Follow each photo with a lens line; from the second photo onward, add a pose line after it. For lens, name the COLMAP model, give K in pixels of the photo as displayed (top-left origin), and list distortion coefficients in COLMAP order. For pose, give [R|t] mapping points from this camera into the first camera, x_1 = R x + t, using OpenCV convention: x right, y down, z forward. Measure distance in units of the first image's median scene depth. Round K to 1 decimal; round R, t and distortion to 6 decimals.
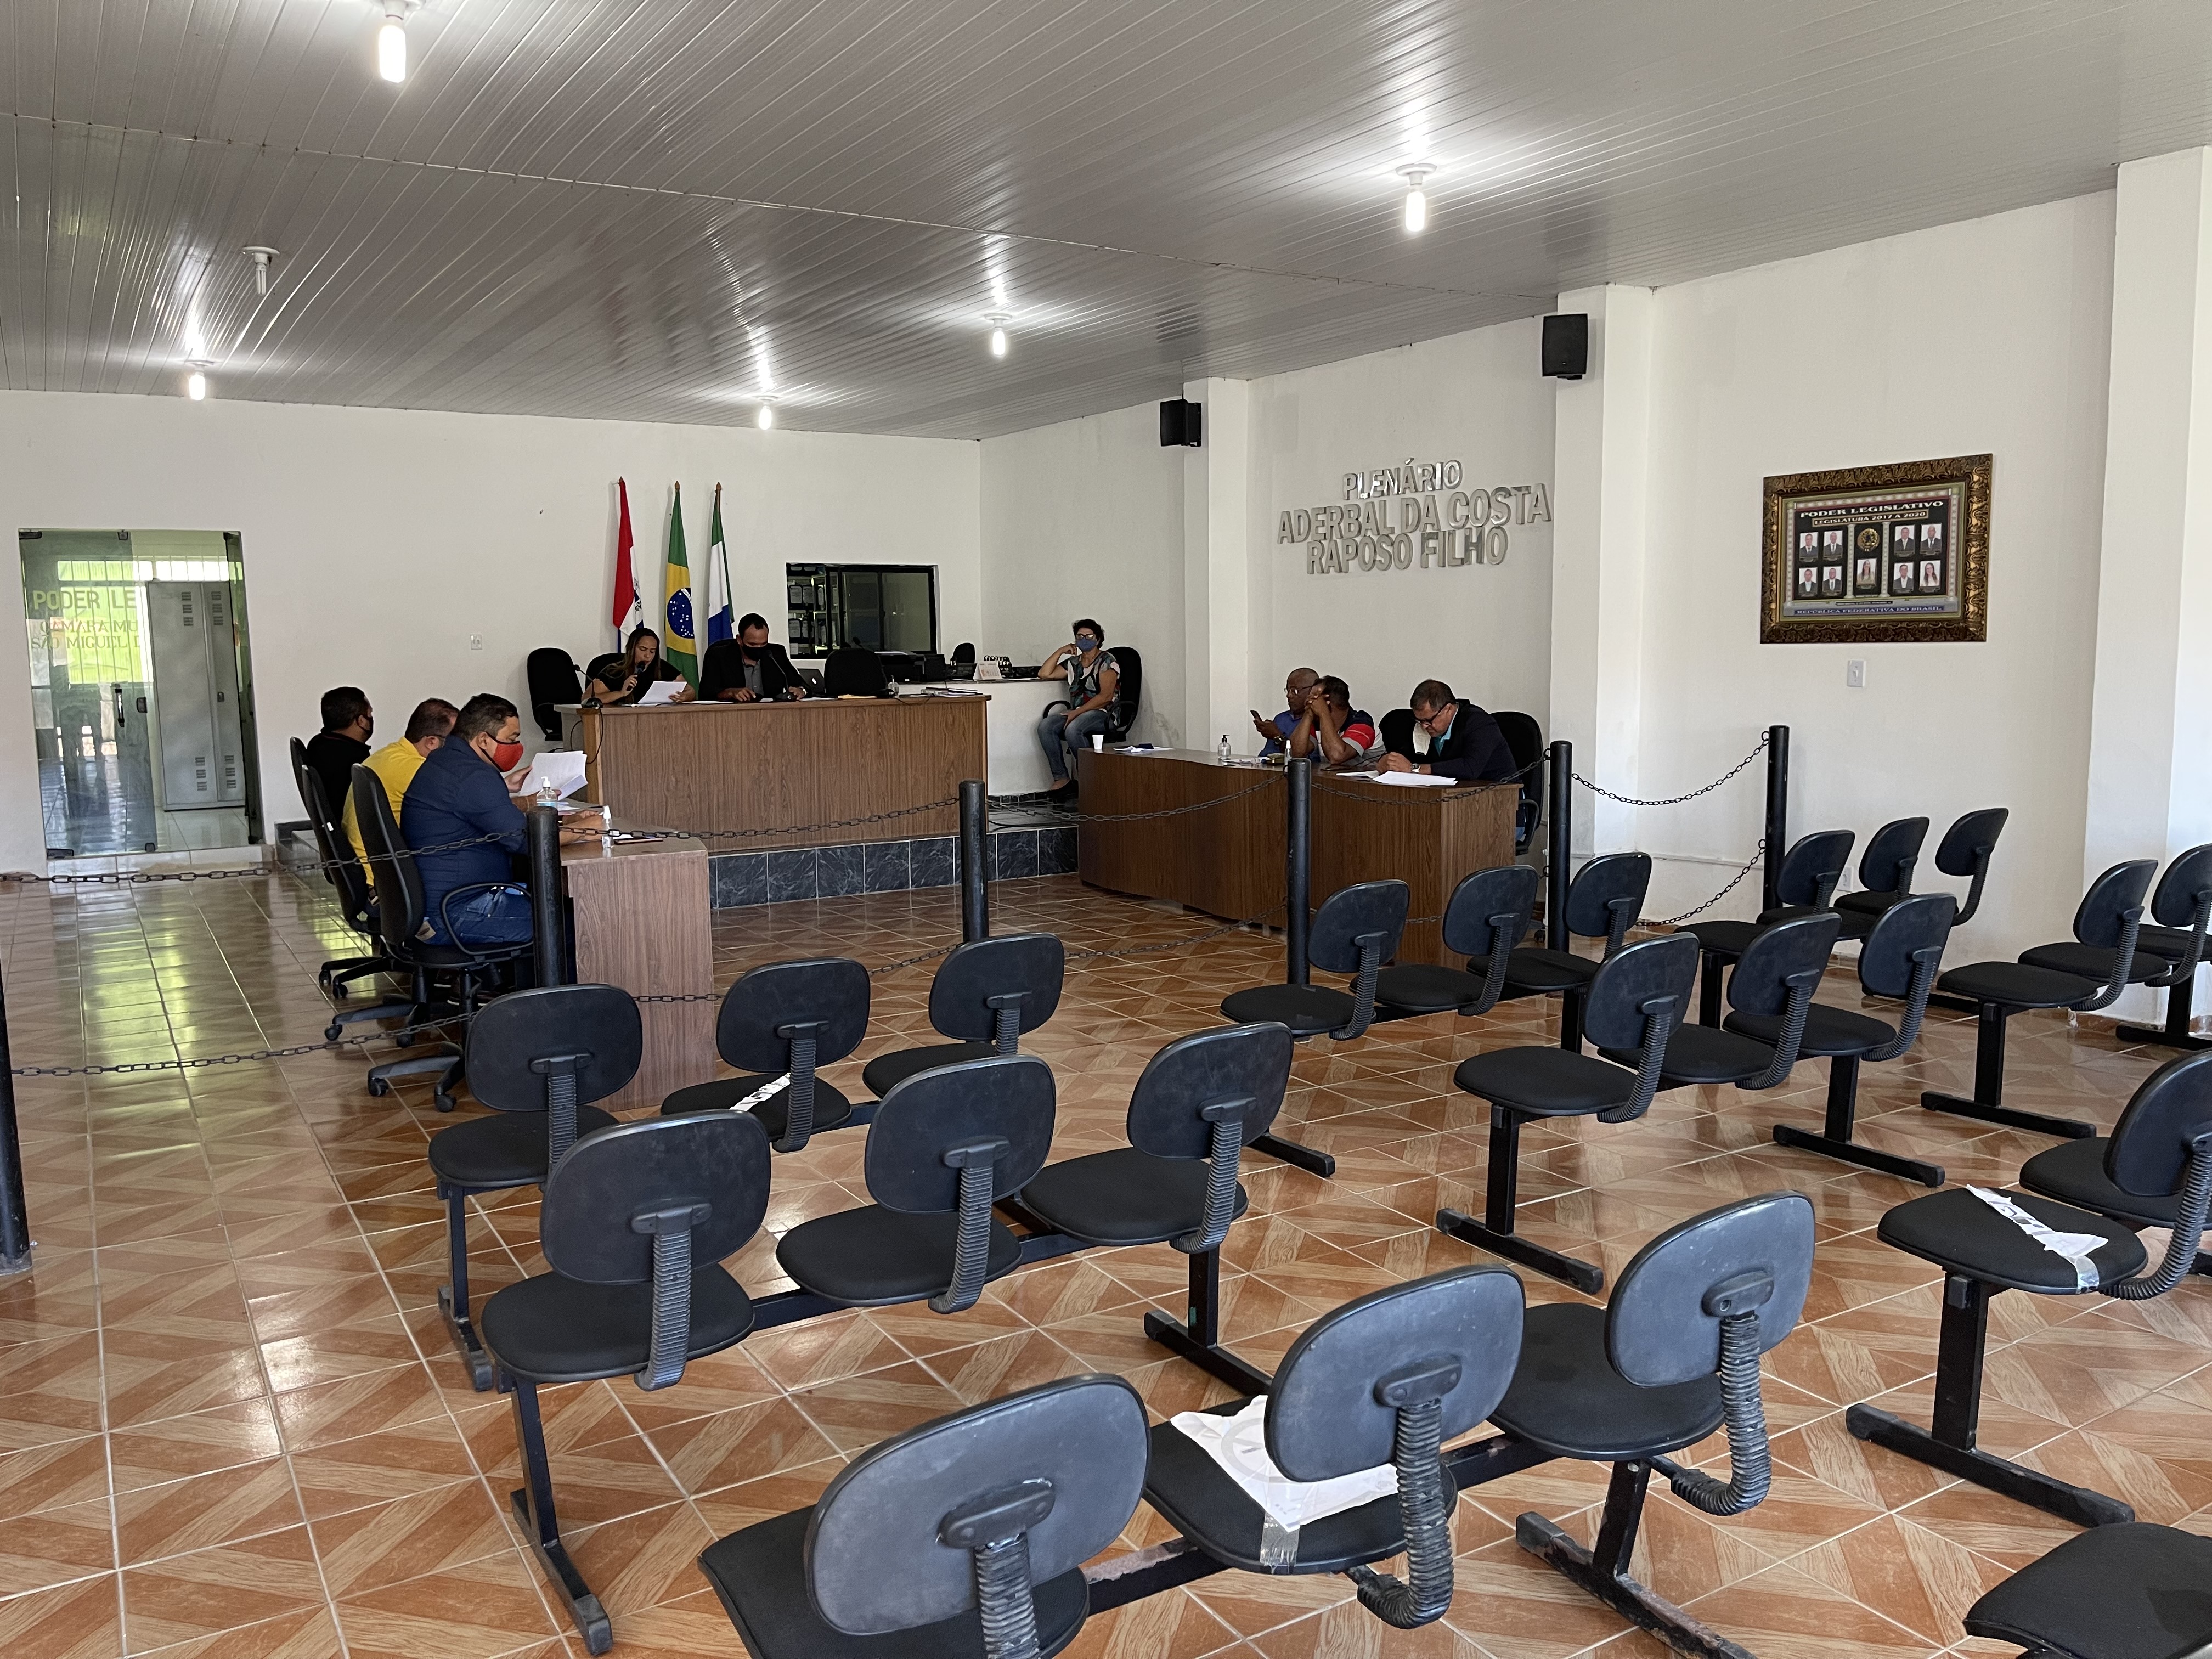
lens RADIAL K [[1653.5, 0, 1106.0], [0, 1653.5, 829.5], [0, 0, 1]] dist [0.077699, -0.098506]
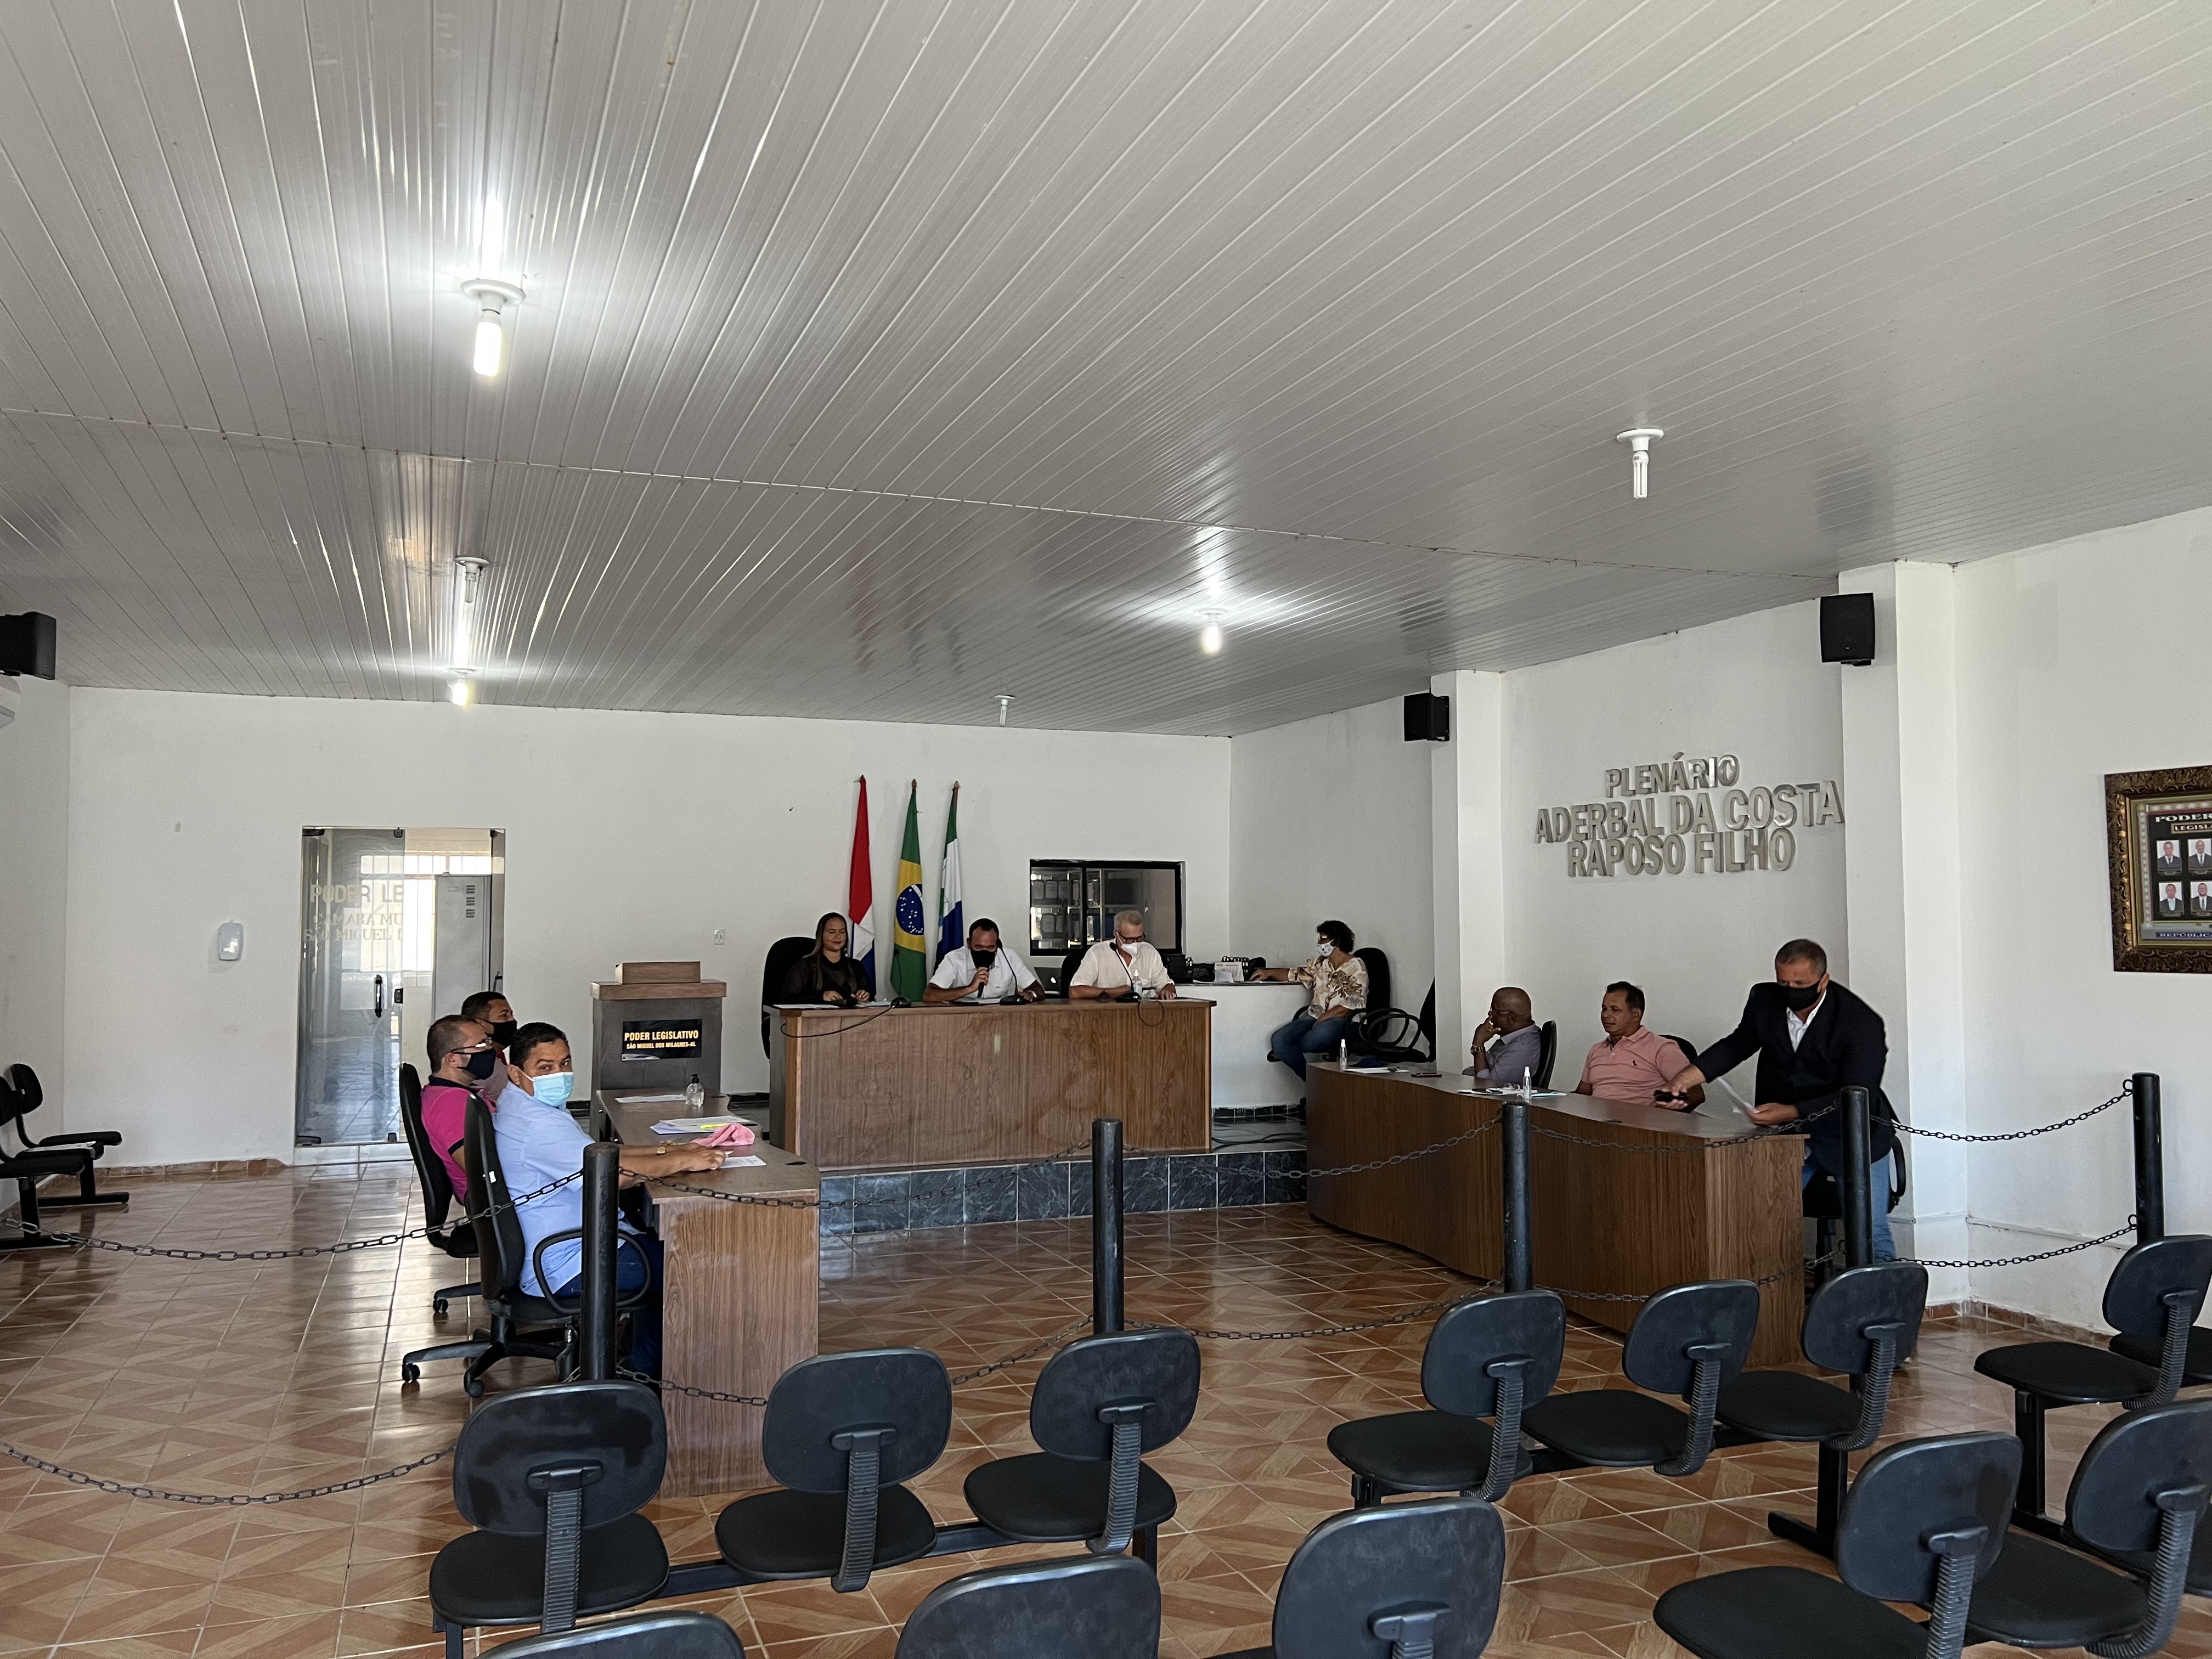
lens RADIAL K [[1652.2, 0, 1117.9], [0, 1652.2, 838.7], [0, 0, 1]] dist [0.067880, -0.077007]
pose [[0.984515, 0.005058, -0.175229, 0.042594], [-0.034353, 0.985769, -0.164556, -0.018839], [0.171903, 0.168028, 0.970678, 0.082315]]
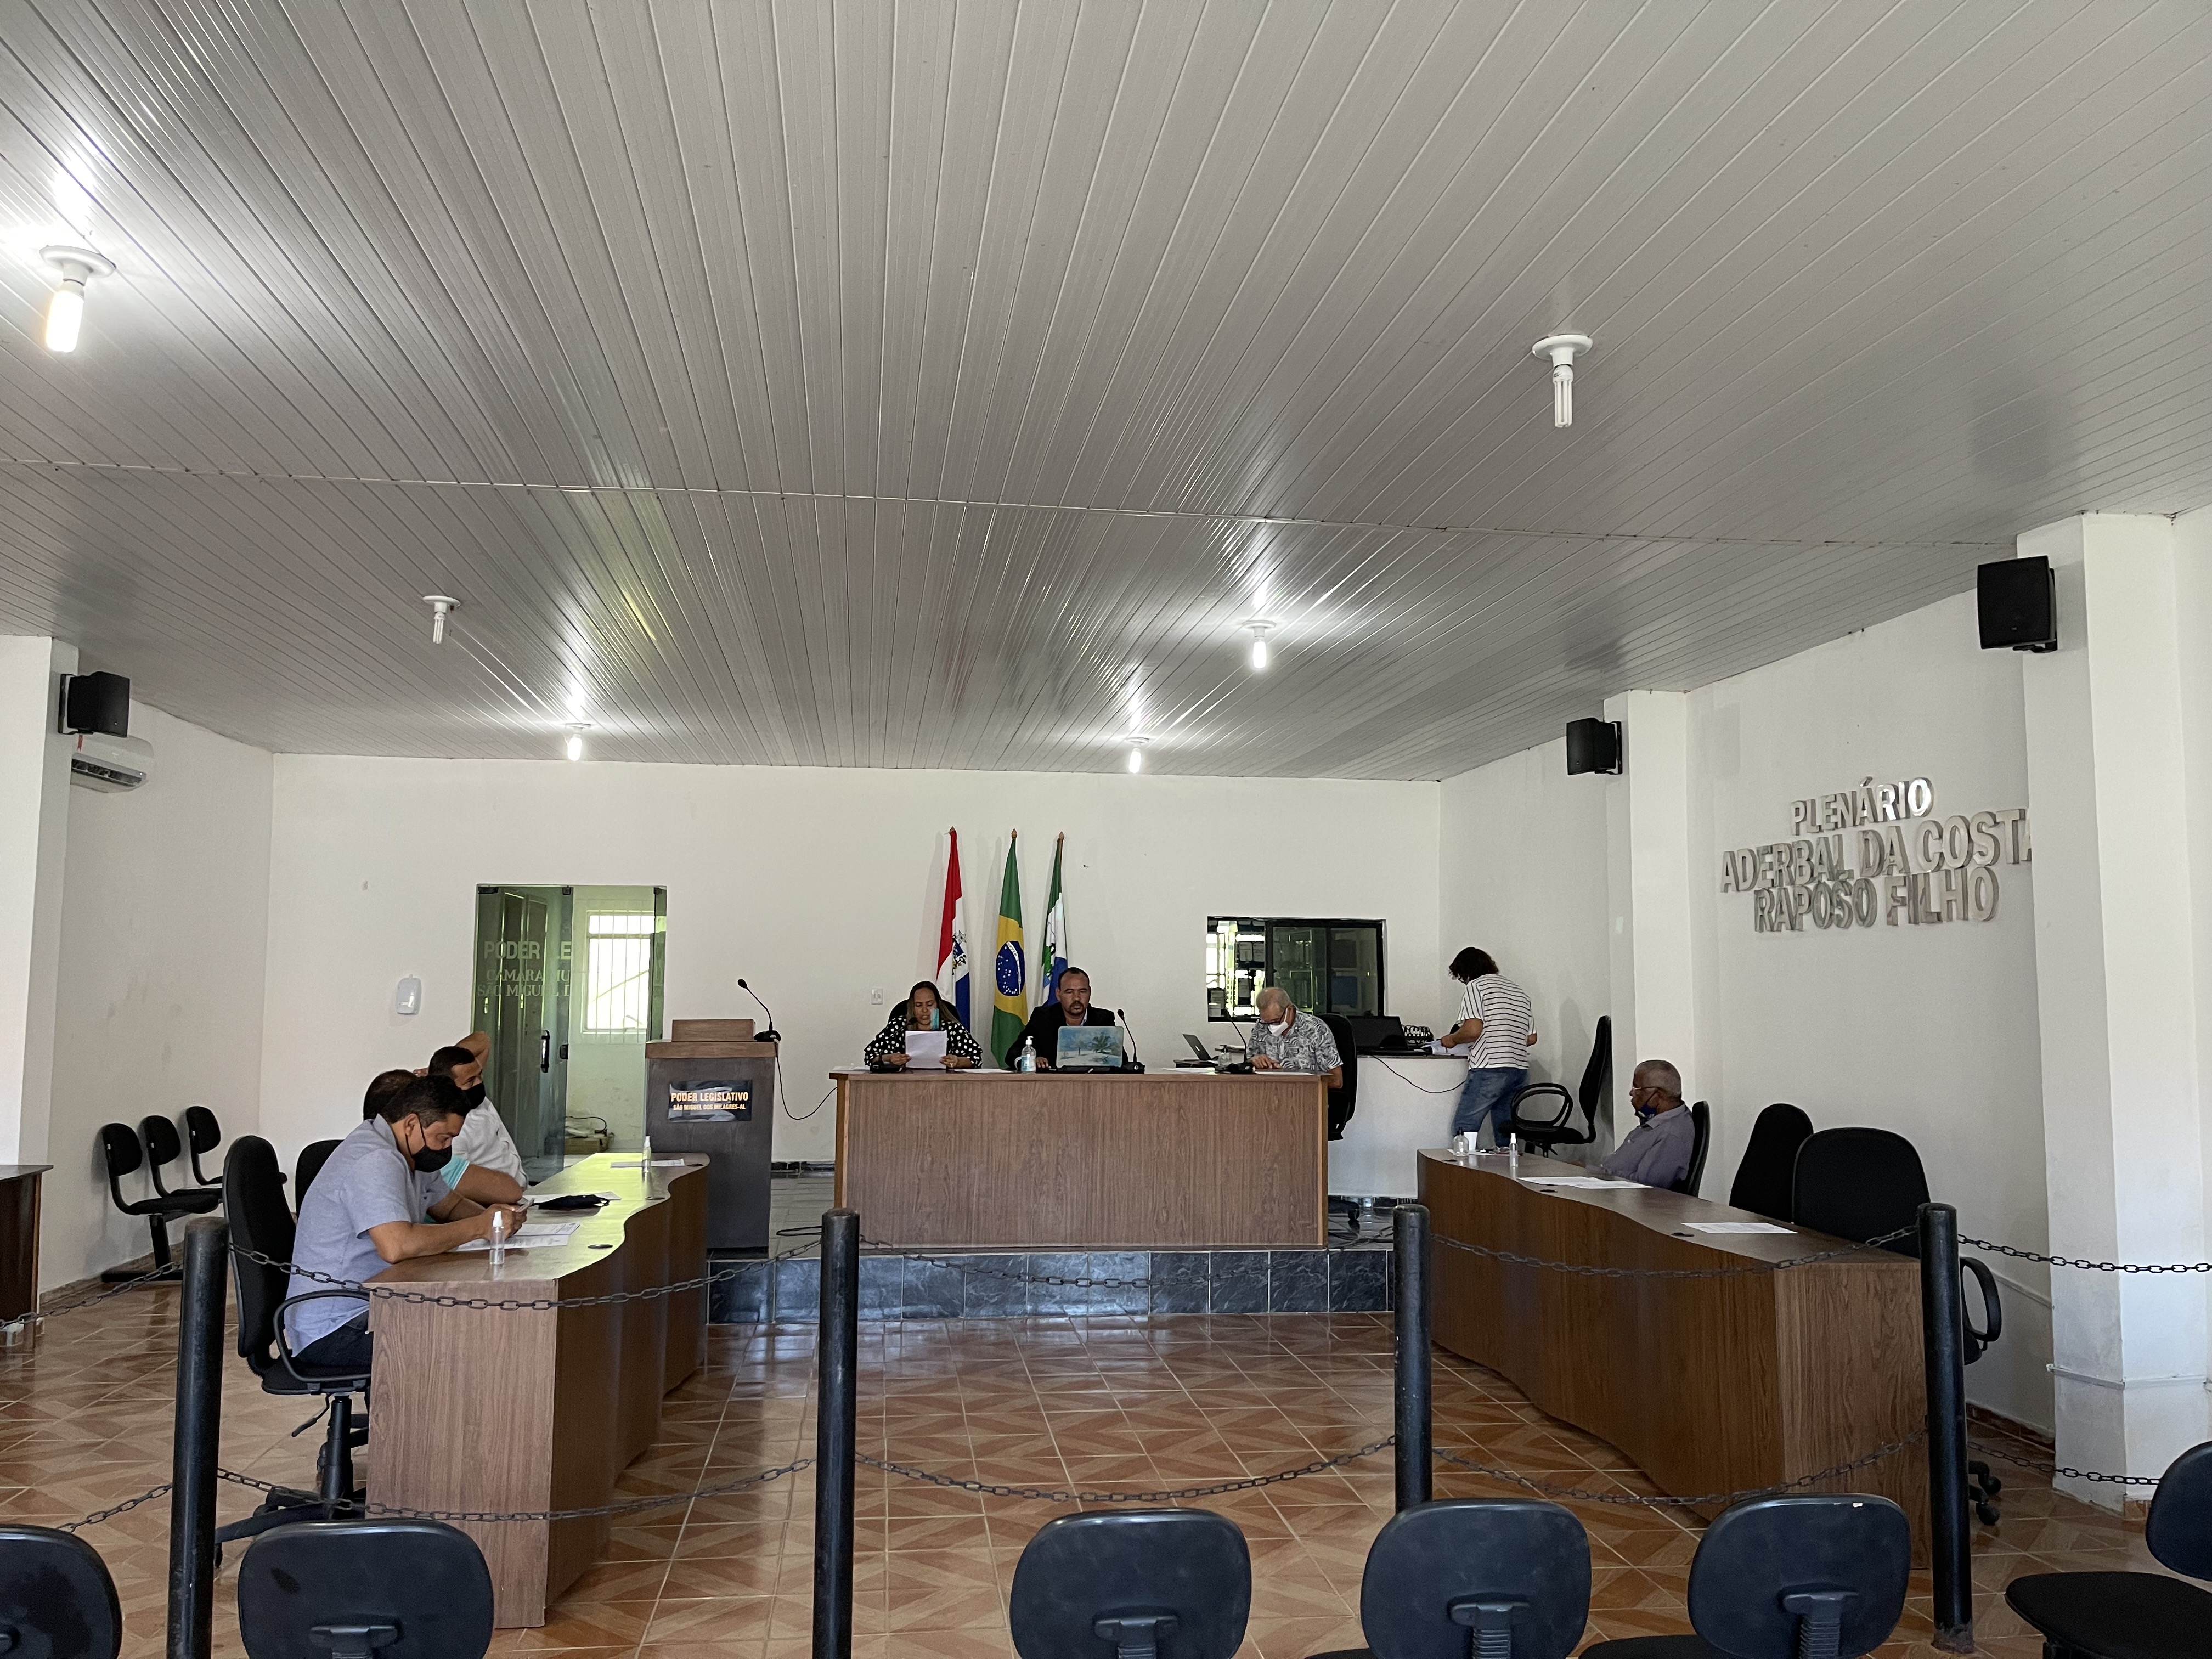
lens RADIAL K [[1653.5, 0, 1106.0], [0, 1653.5, 829.5], [0, 0, 1]] dist [0.077699, -0.098506]
pose [[0.913645, -0.017110, -0.406153, 0.178650], [-0.069937, 0.977601, -0.198507, -0.032109], [0.400452, 0.209770, 0.891984, 0.219724]]
